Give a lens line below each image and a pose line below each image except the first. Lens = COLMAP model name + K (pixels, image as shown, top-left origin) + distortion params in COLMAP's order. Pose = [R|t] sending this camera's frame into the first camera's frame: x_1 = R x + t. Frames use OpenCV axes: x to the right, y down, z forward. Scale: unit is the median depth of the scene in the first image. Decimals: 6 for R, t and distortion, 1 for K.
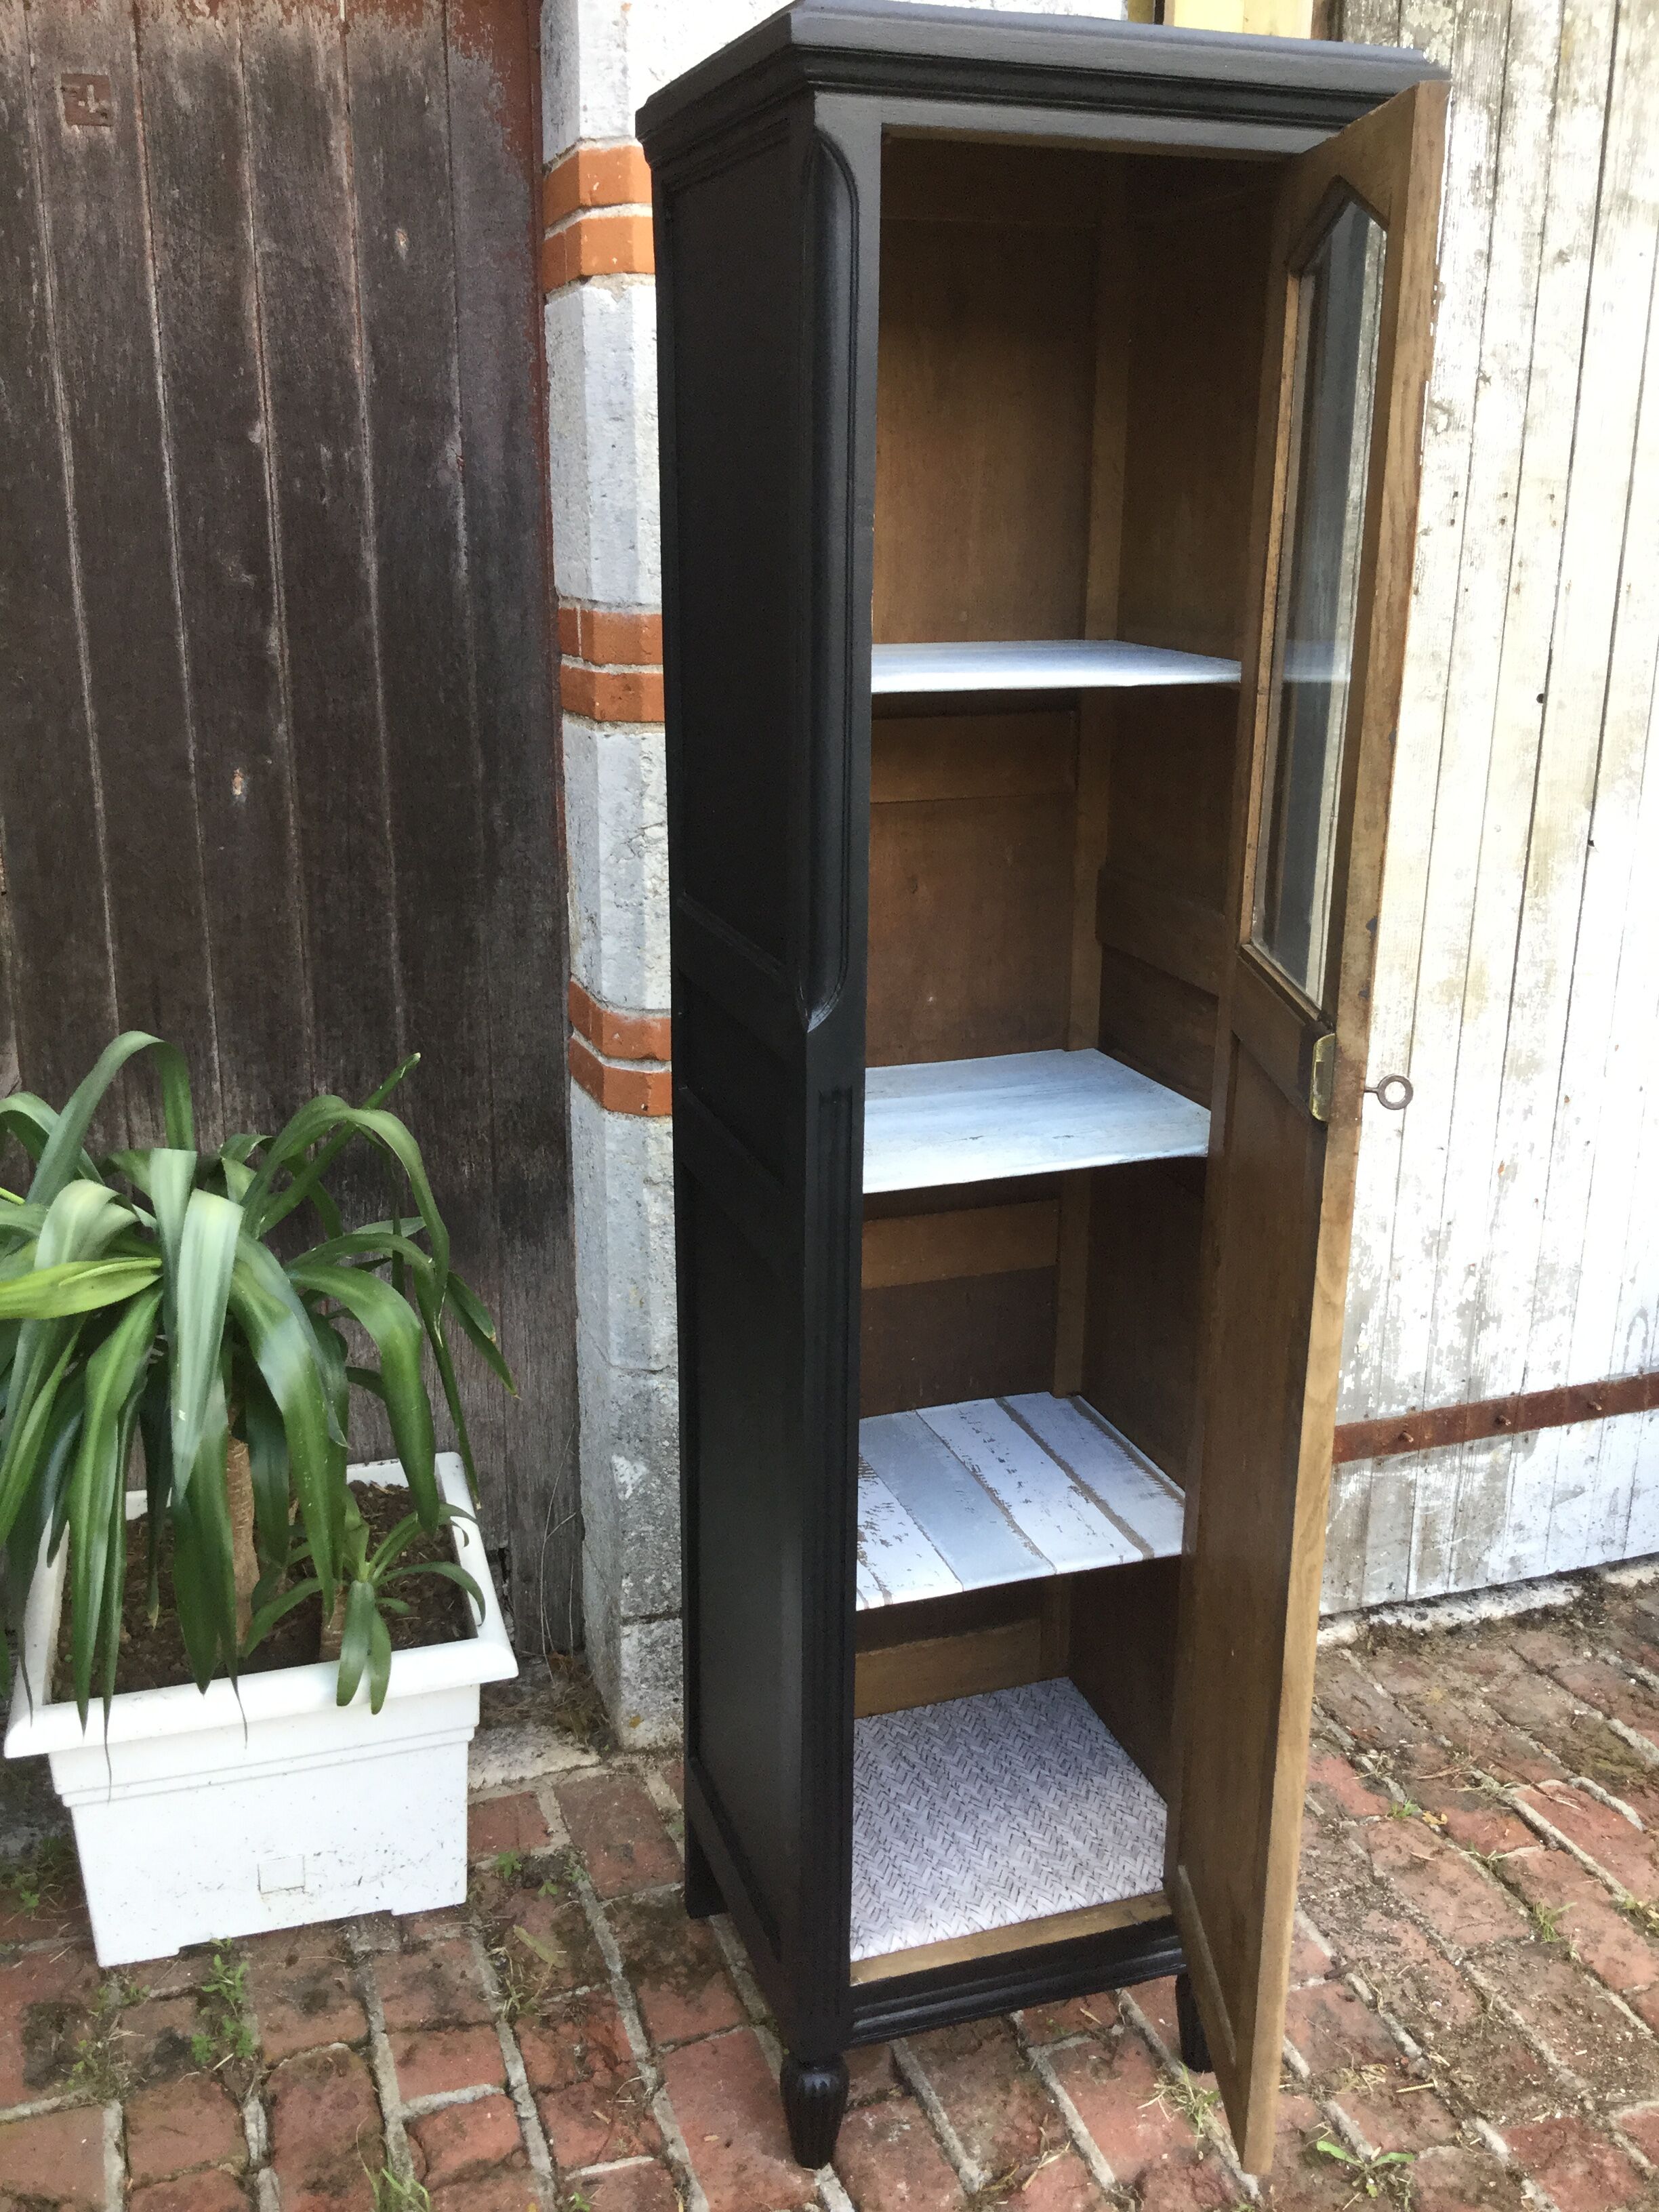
lens RADIAL K [[2022.4, 0, 827.4], [0, 2022.4, 1117.9], [0, 0, 1]] dist [0.007273, 0.000000]
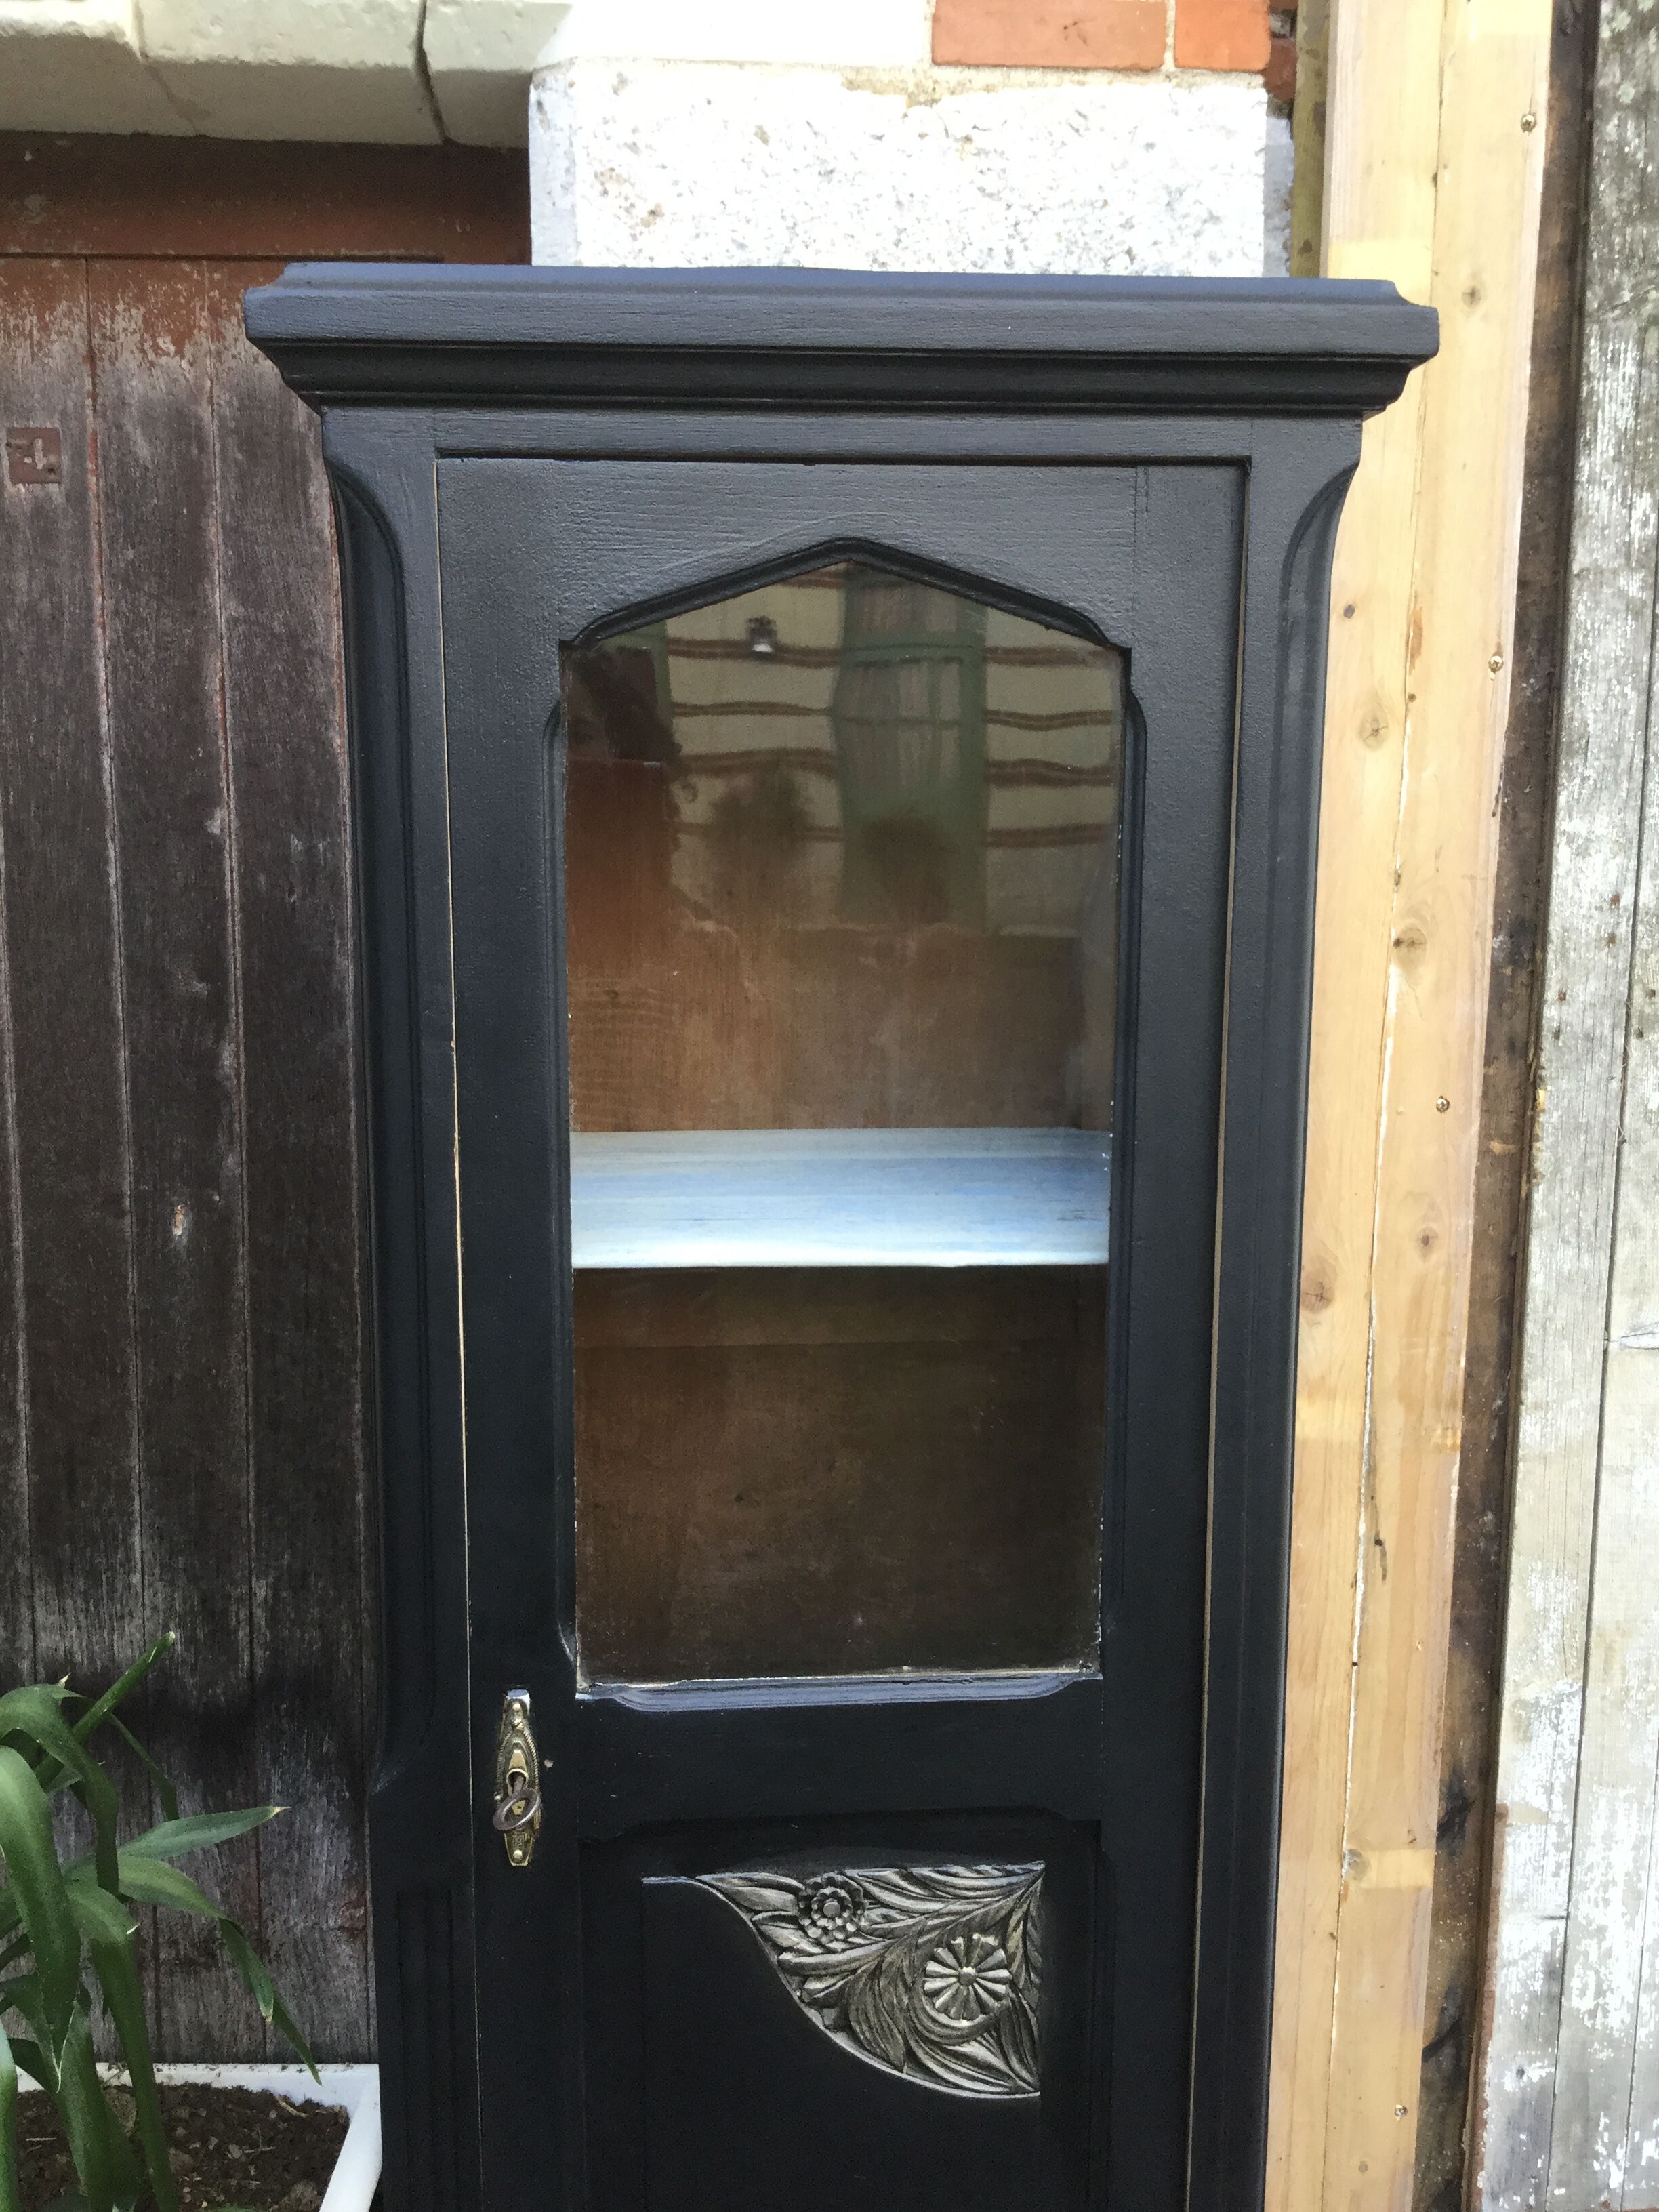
lens RADIAL K [[2022.4, 0, 840.7], [0, 2022.4, 1150.9], [0, 0, 1]] dist [0.007273, 0.000000]
pose [[0.958800, 0.049615, -0.279714, 0.220178], [-0.082594, 0.990782, -0.107374, -0.138786], [0.271809, 0.126053, 0.954060, 0.295935]]
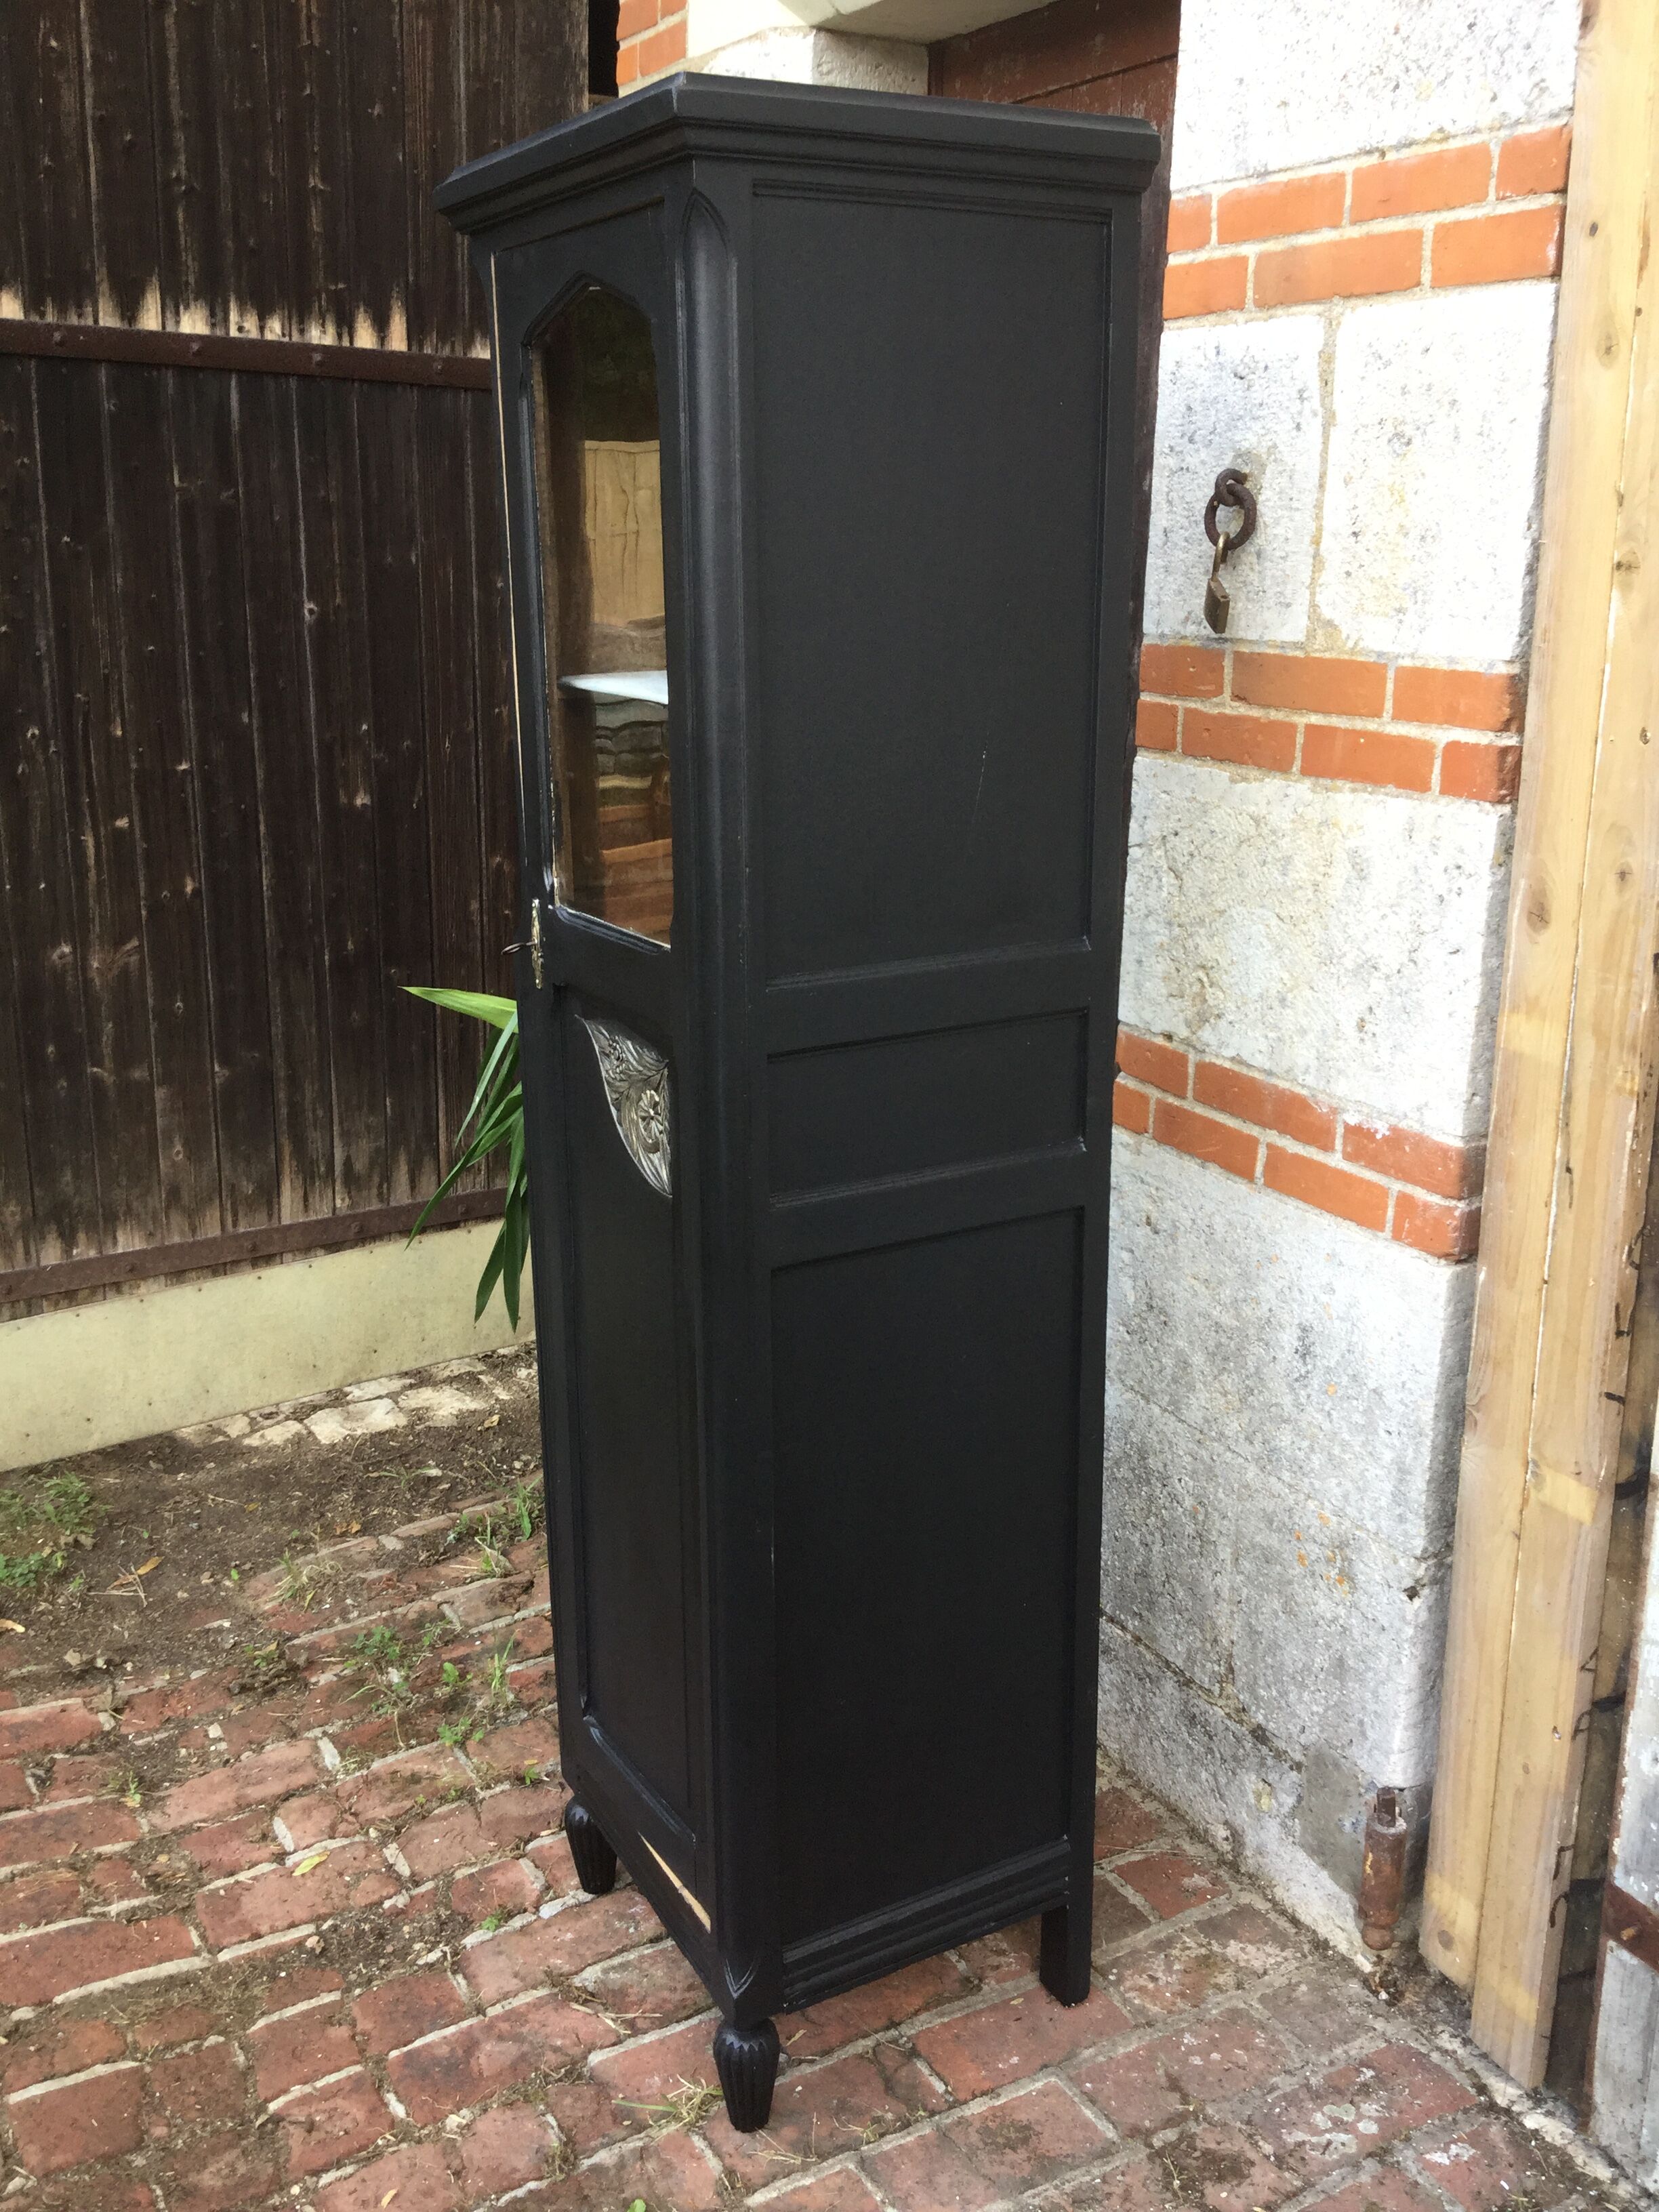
lens RADIAL K [[2022.4, 0, 825.3], [0, 2022.4, 1113.7], [0, 0, 1]] dist [0.007273, 0.000000]
pose [[0.179522, 0.270701, -0.945776, 0.948378], [-0.277164, 0.936367, 0.215398, -0.205821], [0.943902, 0.223467, 0.243128, 0.657150]]
